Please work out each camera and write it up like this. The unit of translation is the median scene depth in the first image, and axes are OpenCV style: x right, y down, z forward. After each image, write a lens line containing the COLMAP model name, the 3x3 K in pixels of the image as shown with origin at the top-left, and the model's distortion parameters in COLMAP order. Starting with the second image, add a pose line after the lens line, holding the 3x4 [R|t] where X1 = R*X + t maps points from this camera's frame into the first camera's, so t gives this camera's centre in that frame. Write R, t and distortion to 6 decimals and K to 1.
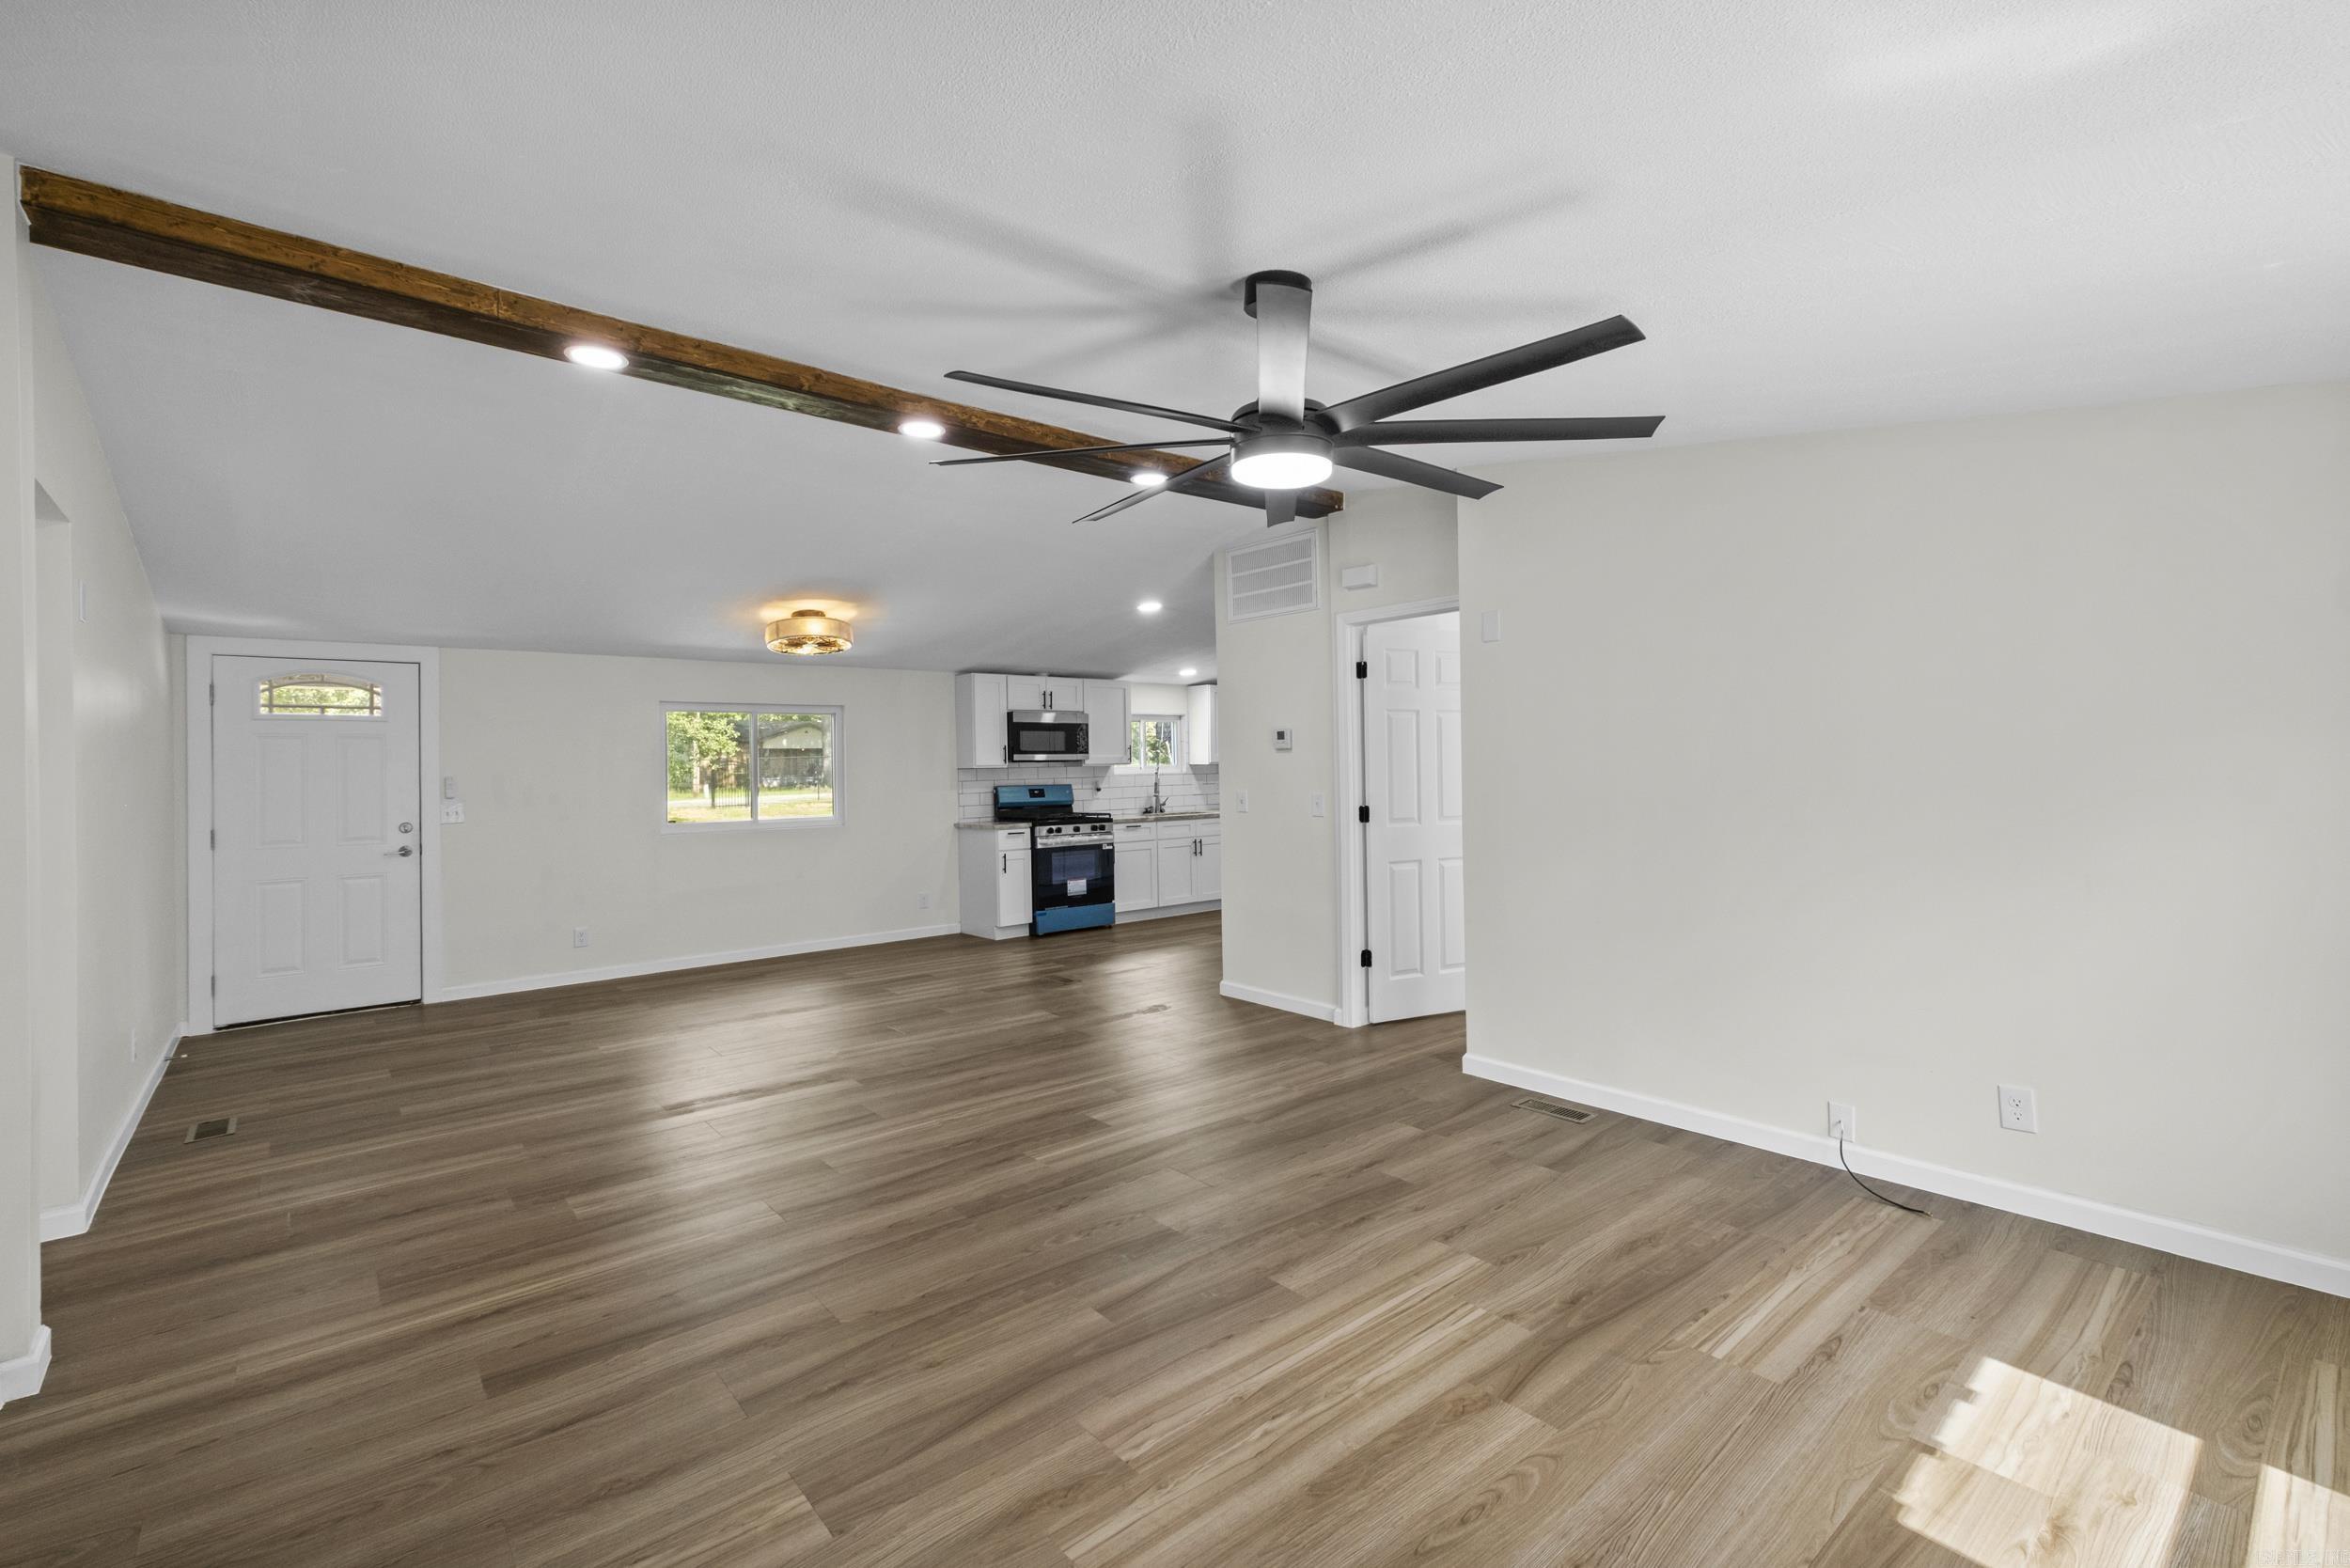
lens RADIAL K [[1015.0, 0, 1139.3], [0, 1015.0, 776.4], [0, 0, 1]] dist [0.008277, -0.000359]
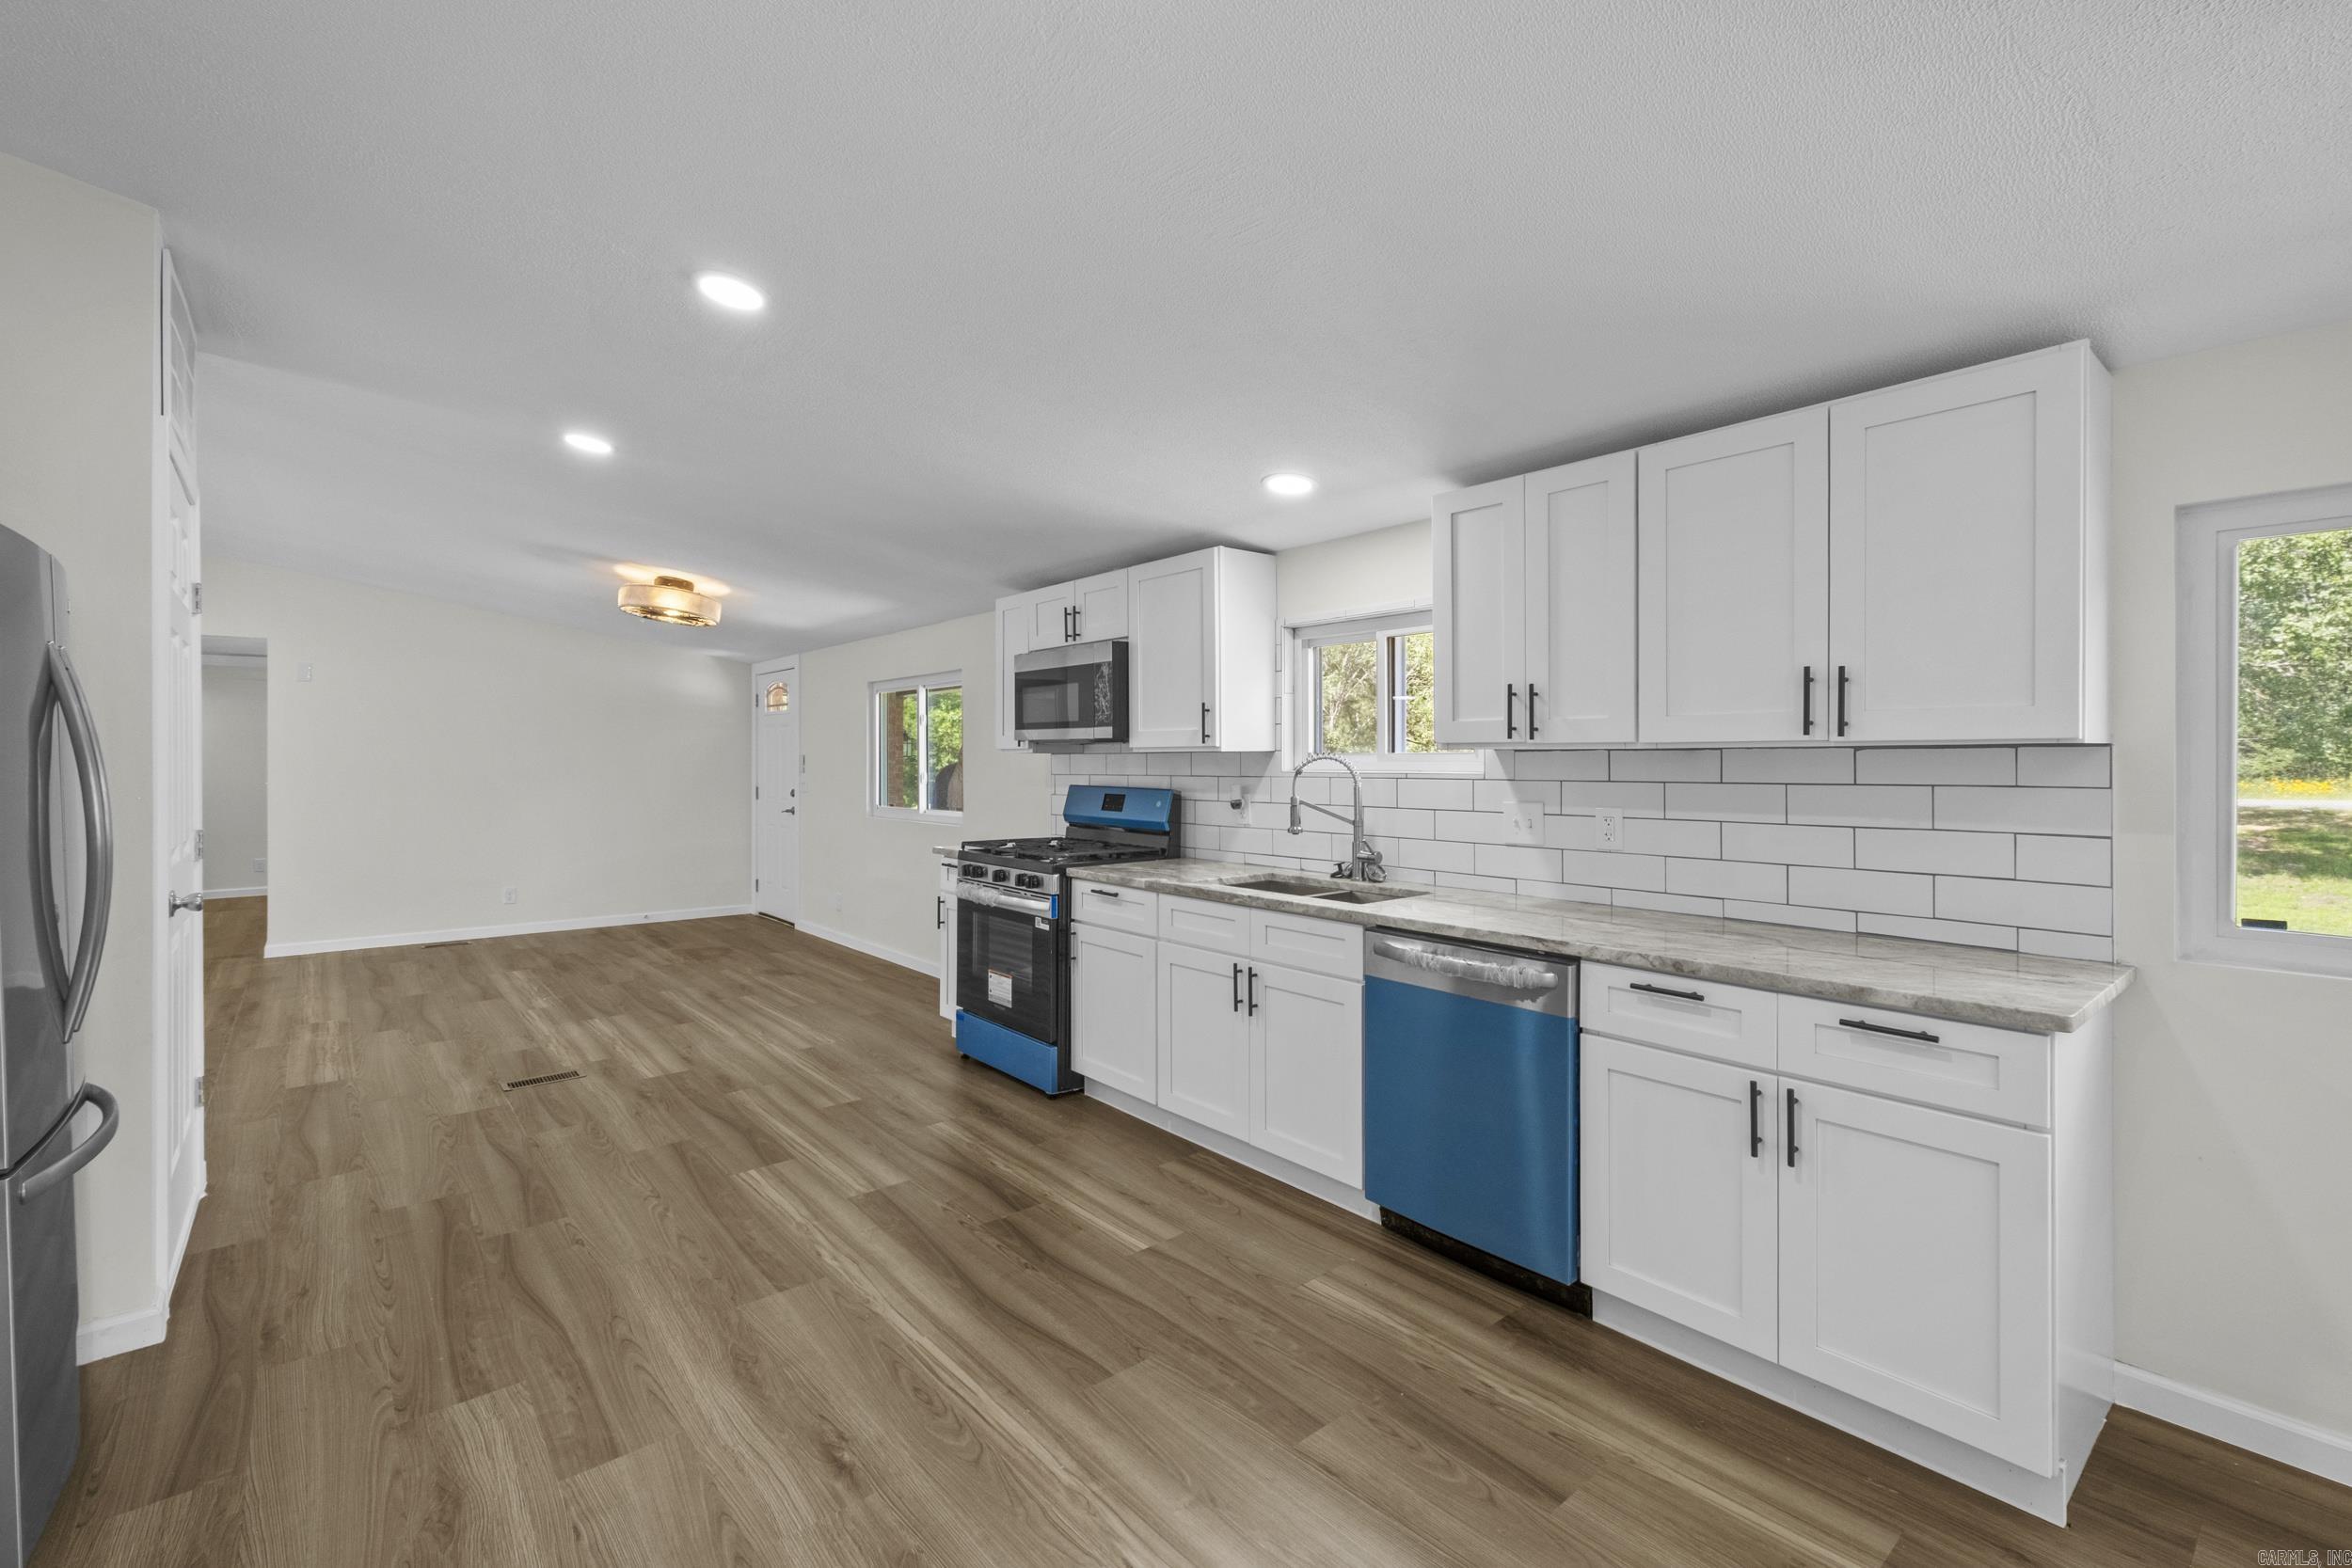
lens RADIAL K [[1015.8, 0, 1171.4], [0, 1015.8, 776.5], [0, 0, 1]] dist [0.008277, -0.000359]
pose [[0.017888, 0.035175, -0.999221, 0.921691], [-0.009987, 0.999337, 0.035000, -0.033862], [0.999790, 0.009353, 0.018228, 2.220115]]
